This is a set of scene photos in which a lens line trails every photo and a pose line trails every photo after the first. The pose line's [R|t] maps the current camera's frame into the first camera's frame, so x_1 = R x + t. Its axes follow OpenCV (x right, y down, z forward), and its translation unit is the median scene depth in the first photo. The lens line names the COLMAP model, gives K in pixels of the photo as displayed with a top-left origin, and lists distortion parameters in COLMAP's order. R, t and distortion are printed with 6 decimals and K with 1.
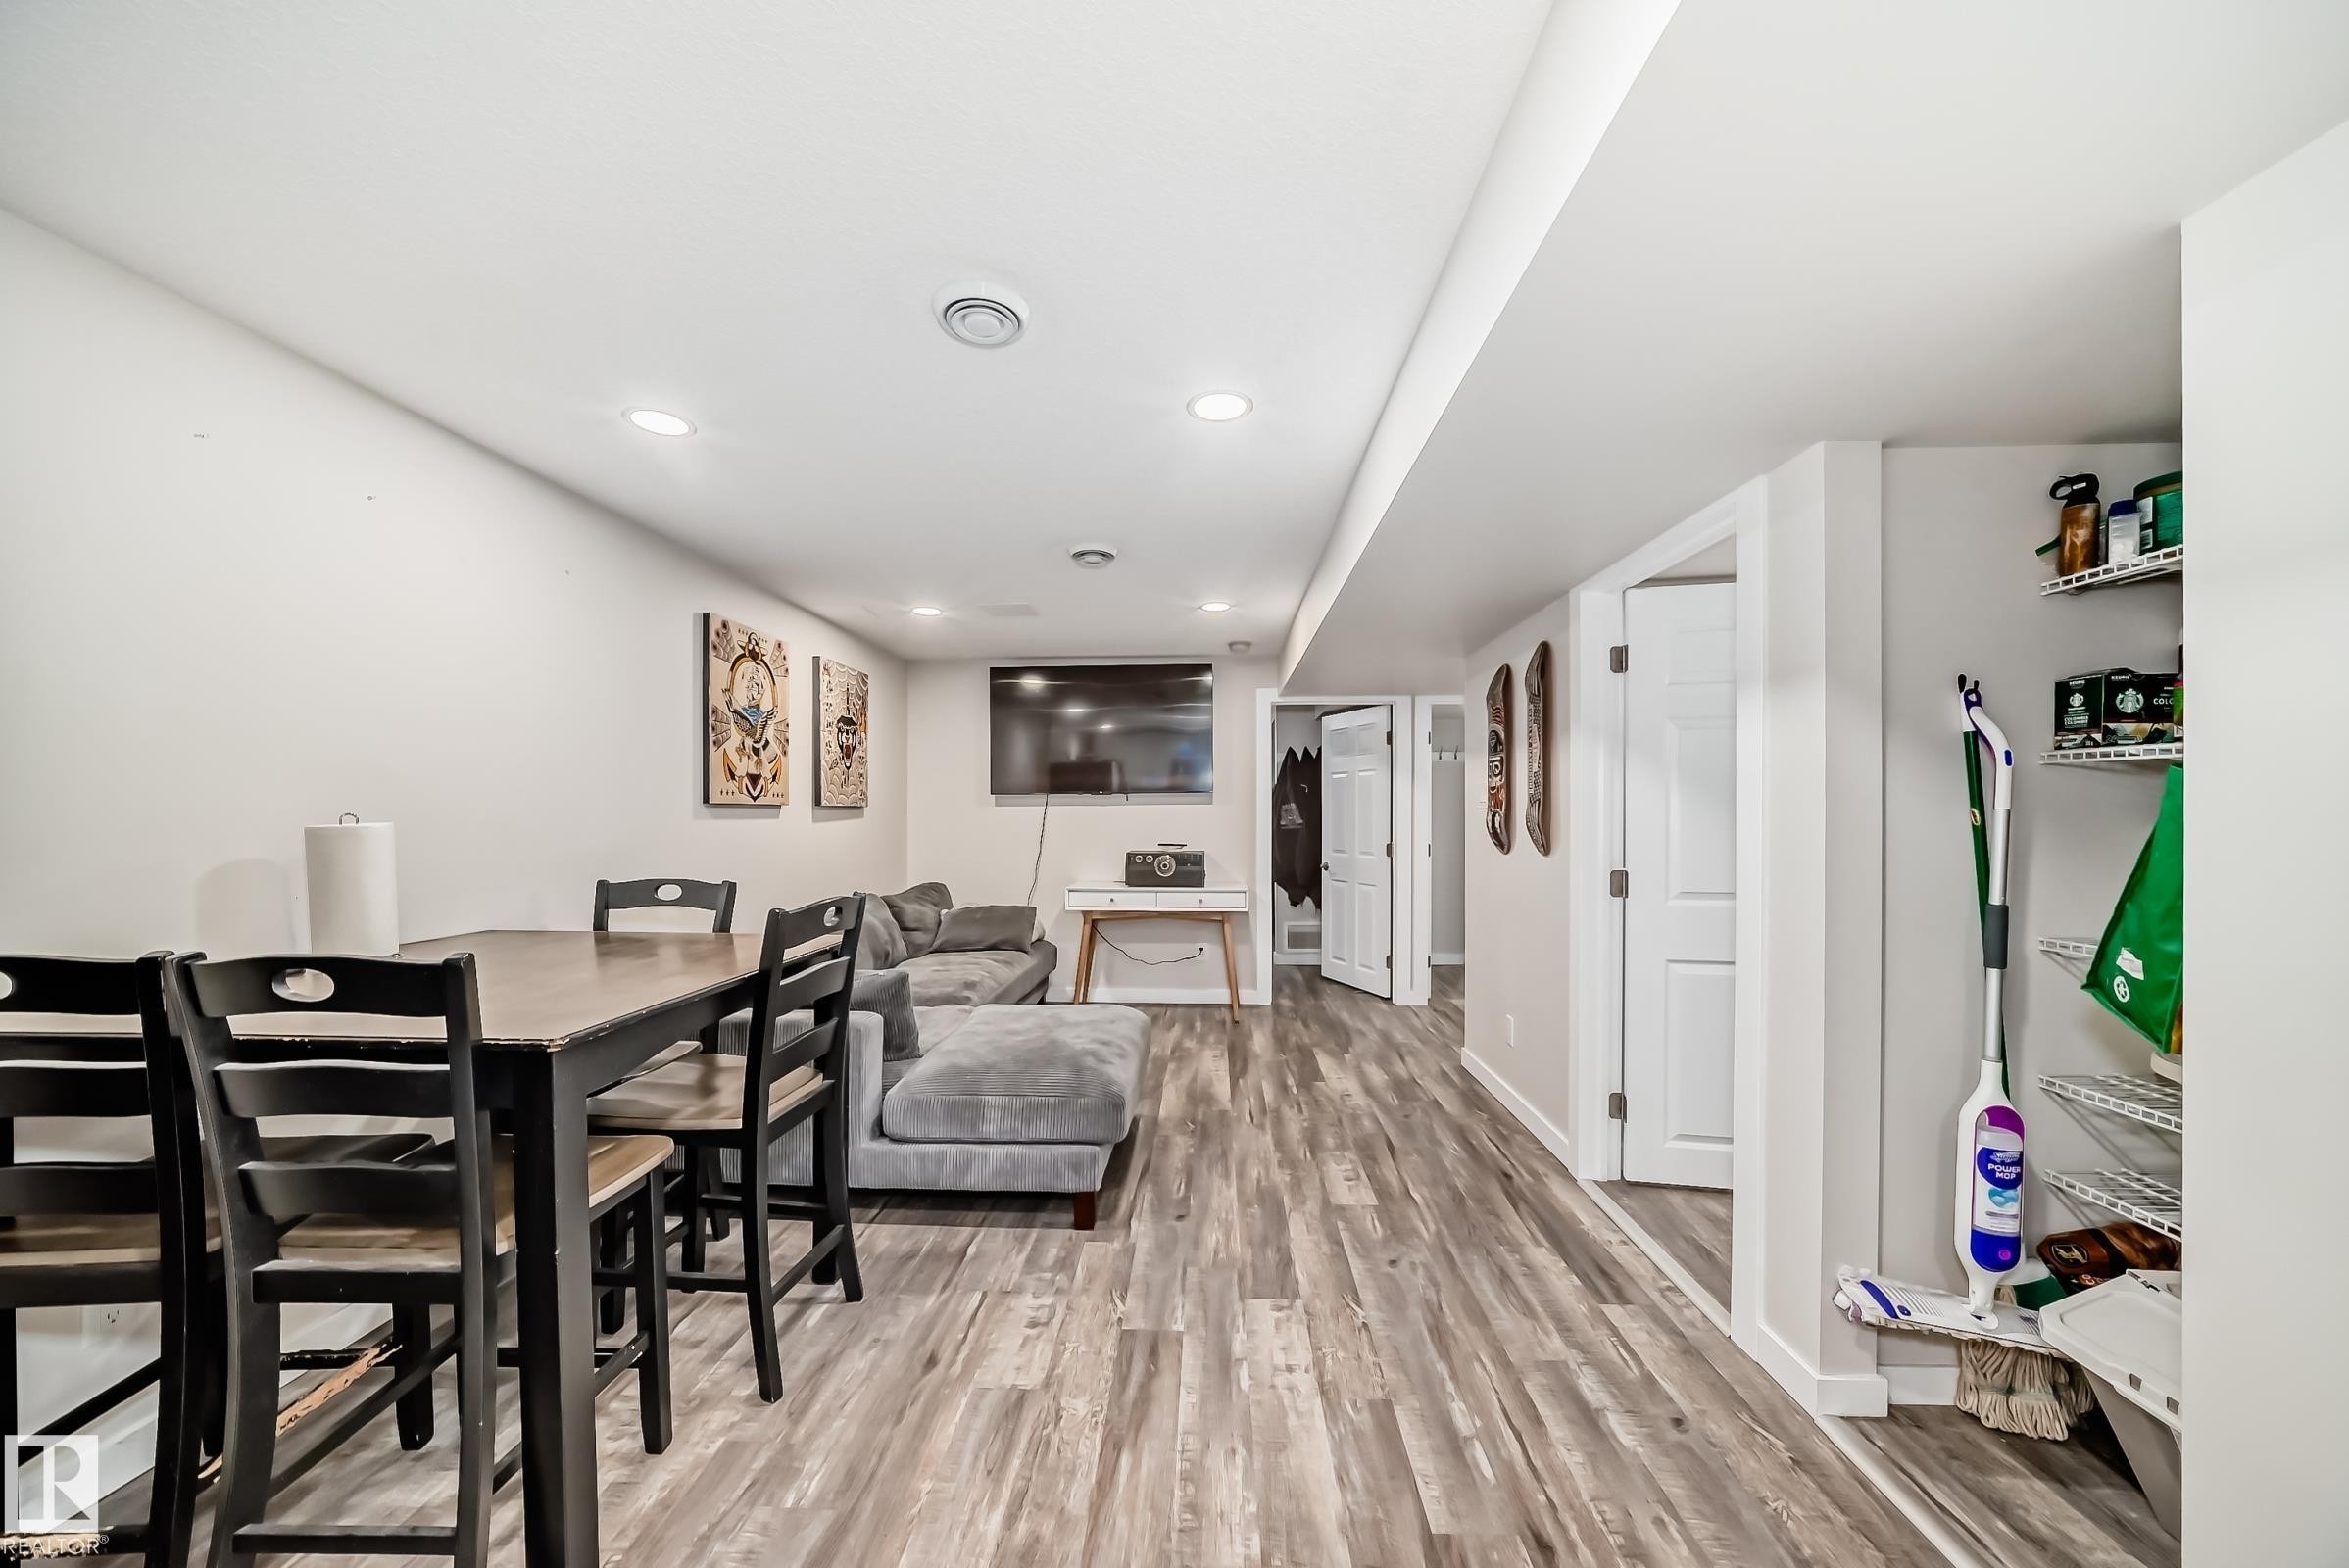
lens RADIAL K [[831.3, 0, 1182.7], [0, 831.3, 815.4], [0, 0, 1]] dist [-0.026950, 0.007471]
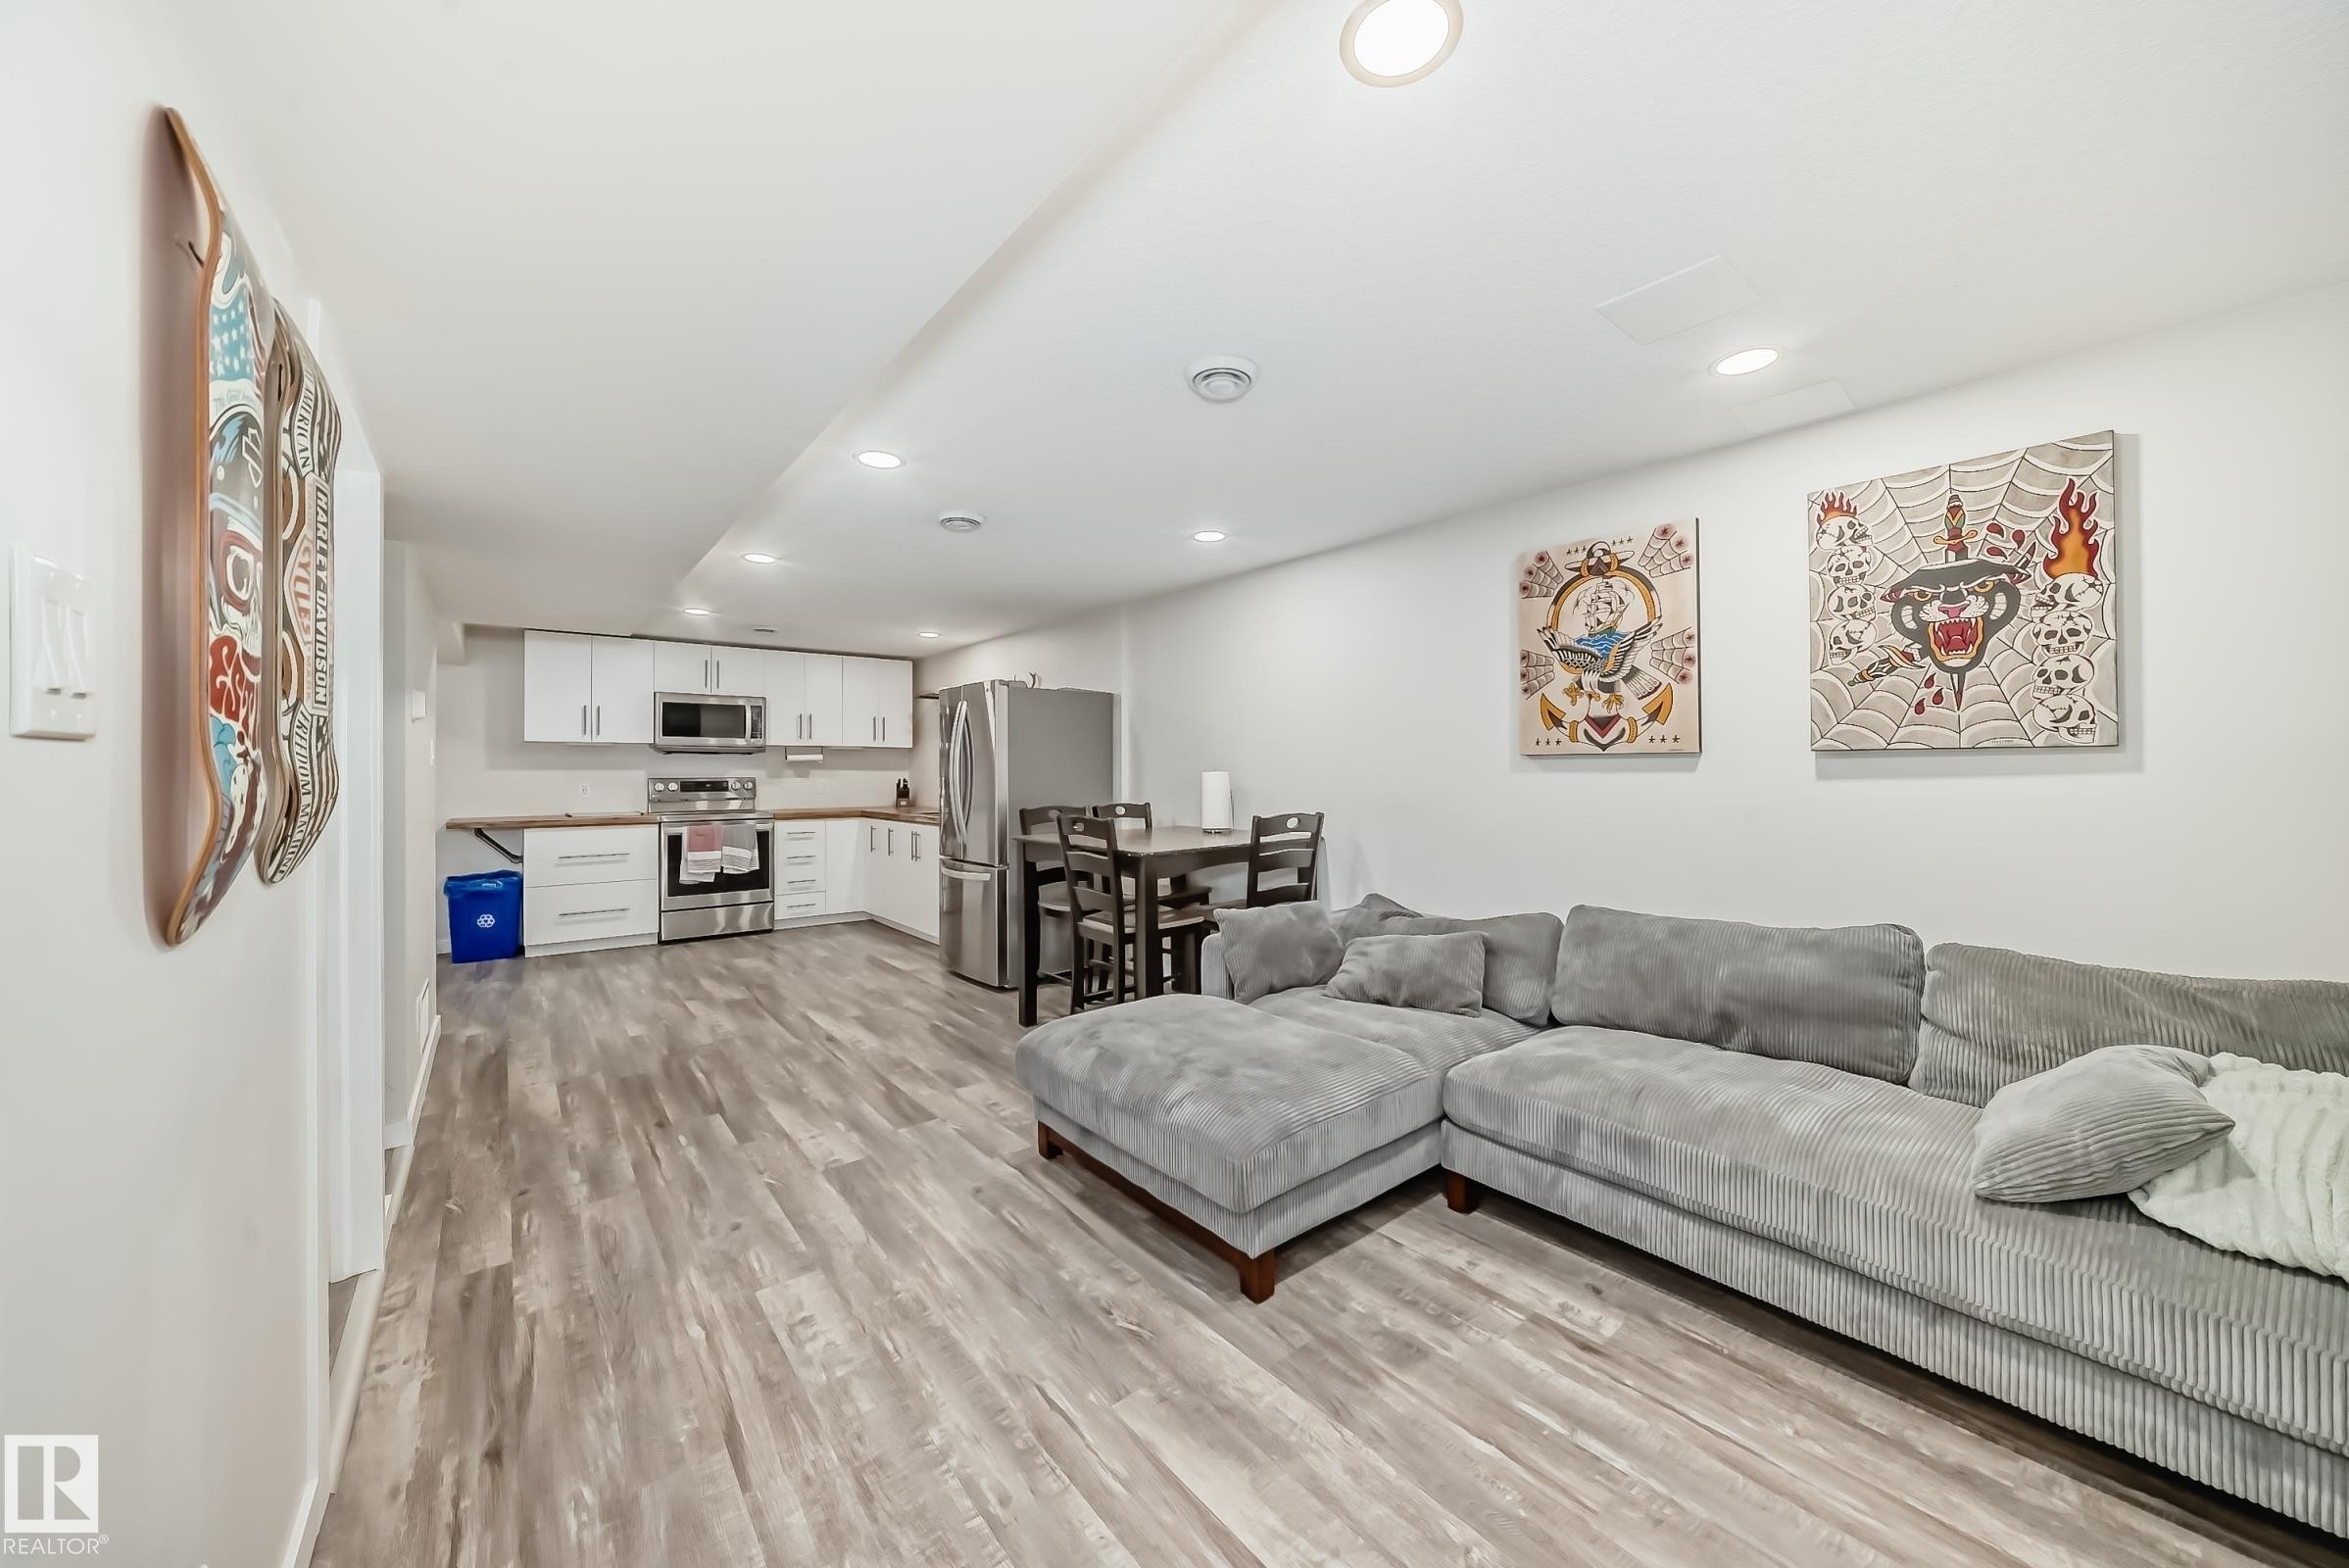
lens RADIAL K [[818.7, 0, 1187.5], [0, 818.7, 771.6], [0, 0, 1]] dist [-0.023558, 0.005515]
pose [[-0.739474, 0.009677, -0.673115, 0.465228], [0.006940, 0.999953, 0.006751, -0.006047], [0.673149, 0.000320, -0.739507, 1.929228]]
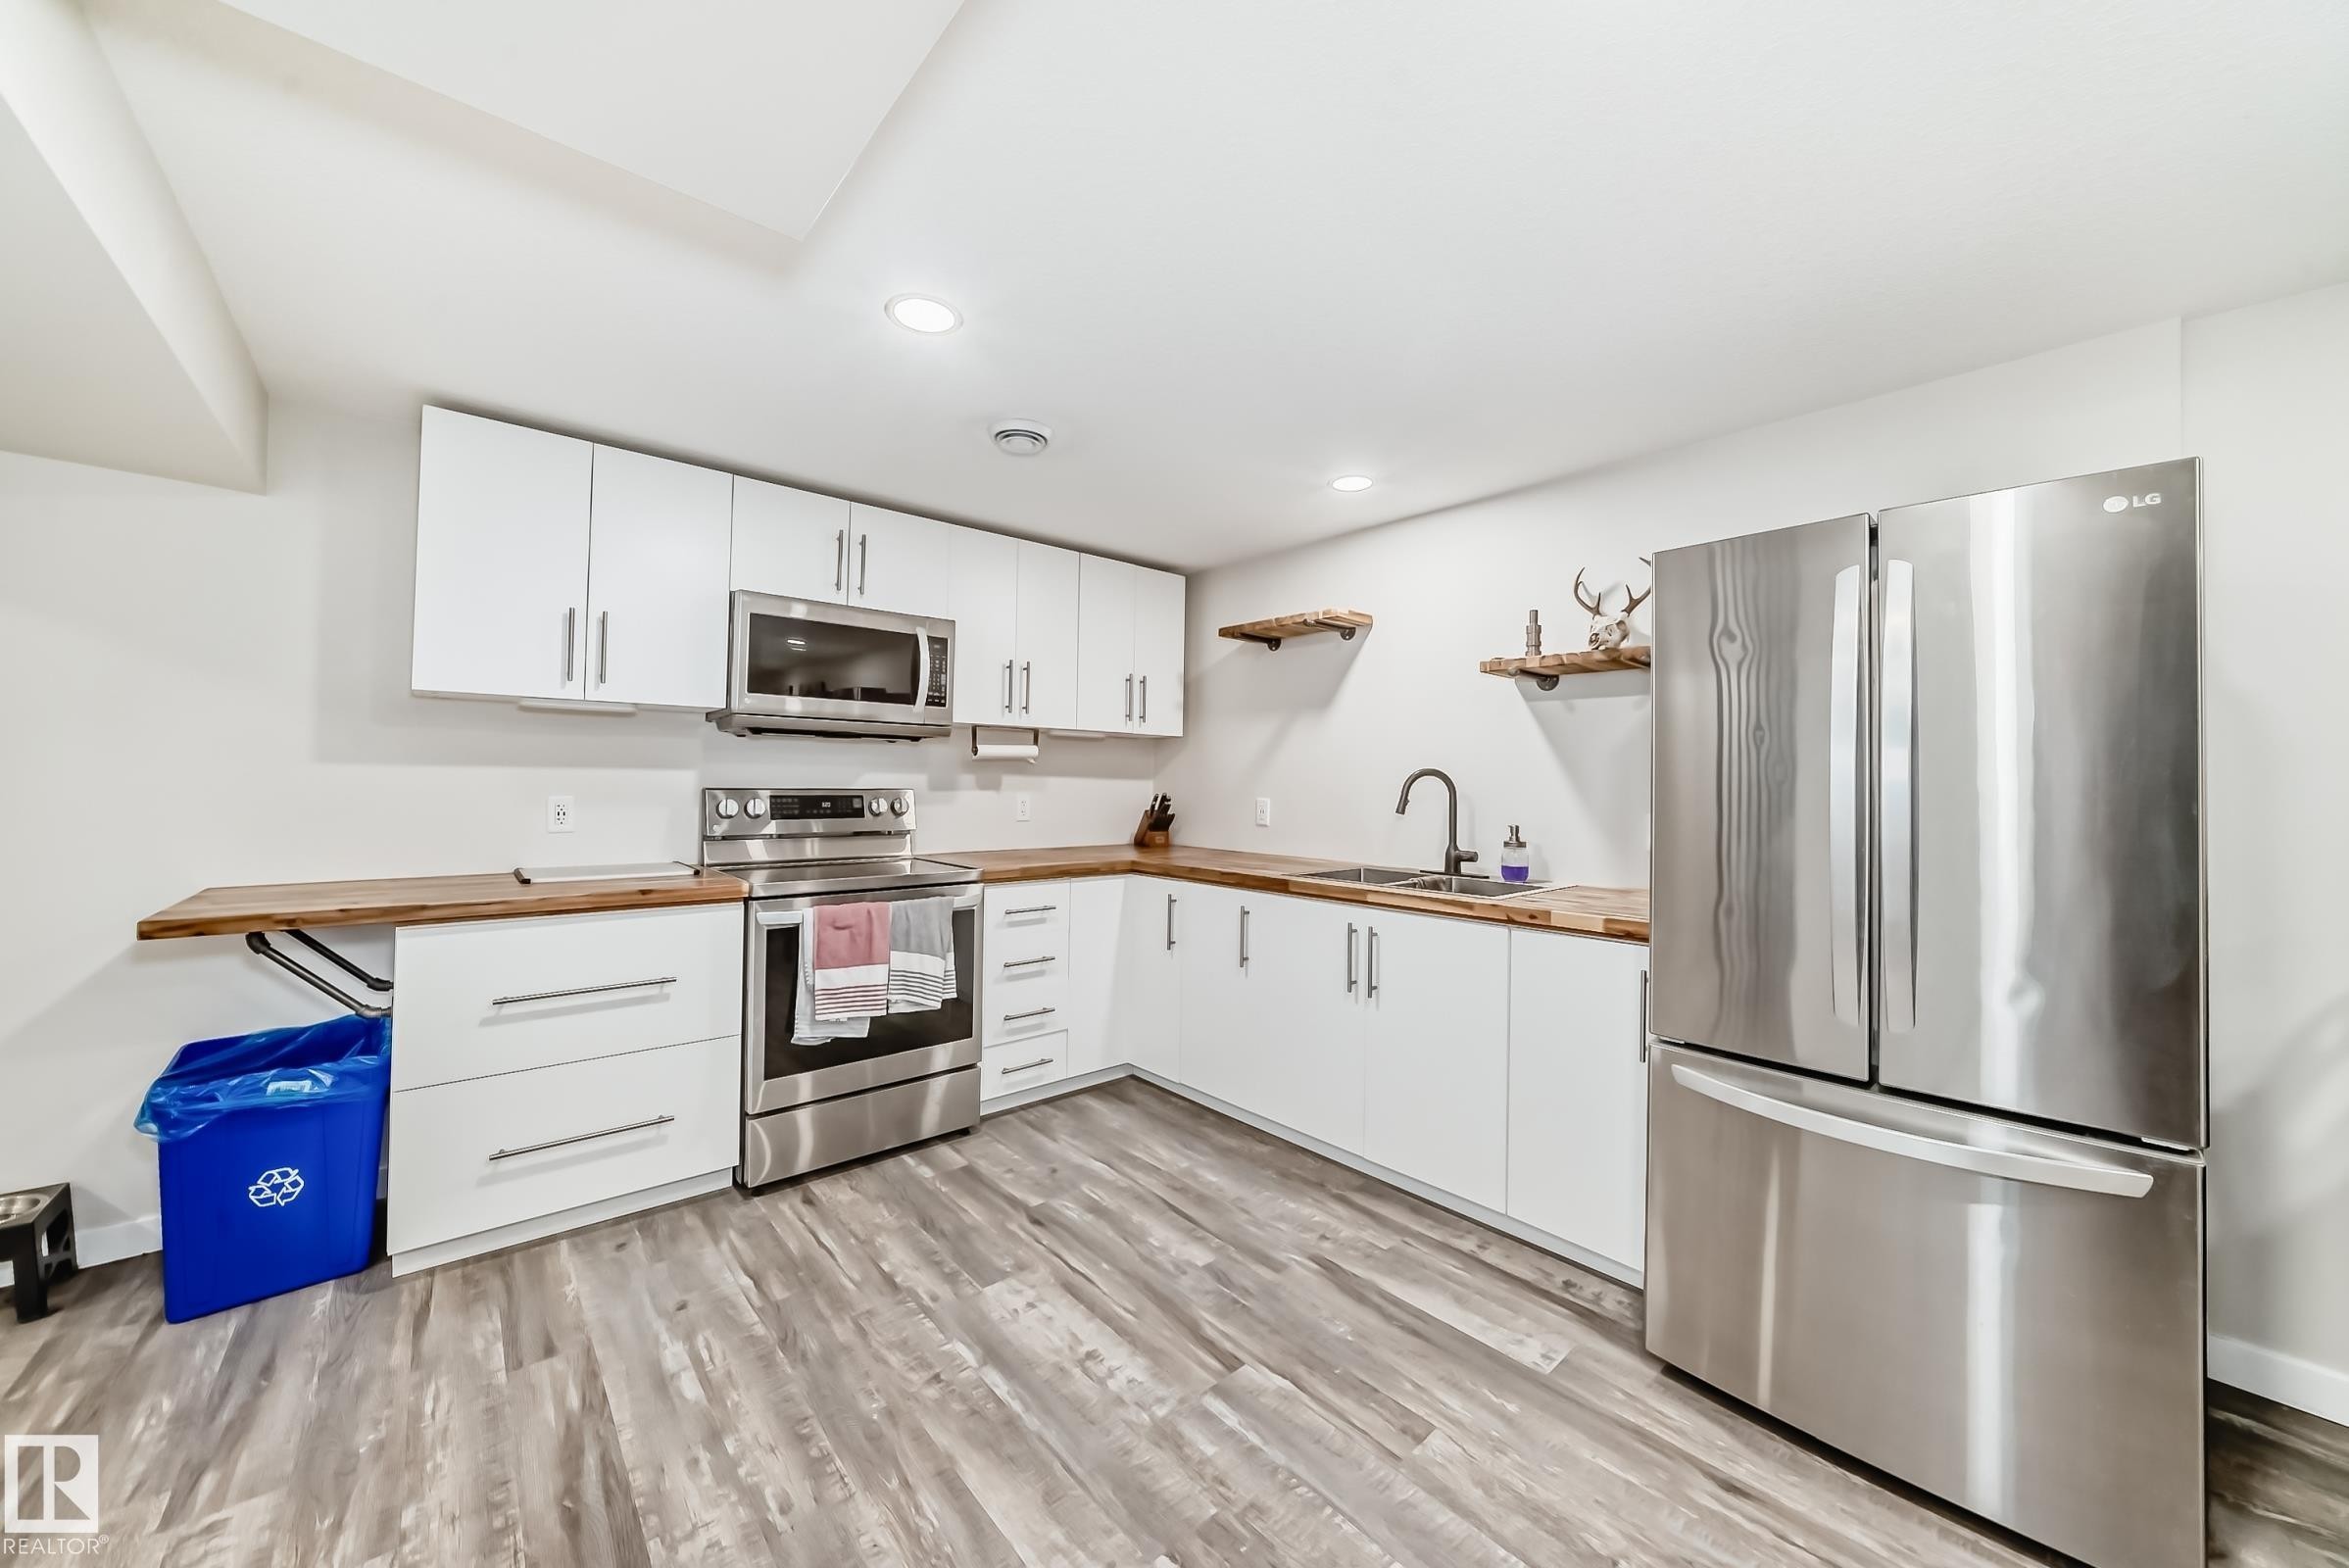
lens RADIAL K [[839.6, 0, 1177.4], [0, 839.6, 761.4], [0, 0, 1]] dist [-0.027333, 0.008616]
pose [[-0.724947, -0.024873, -0.688355, 0.330137], [-0.013580, 0.999670, -0.021821, 0.001307], [0.688671, -0.006471, -0.725045, 0.216028]]
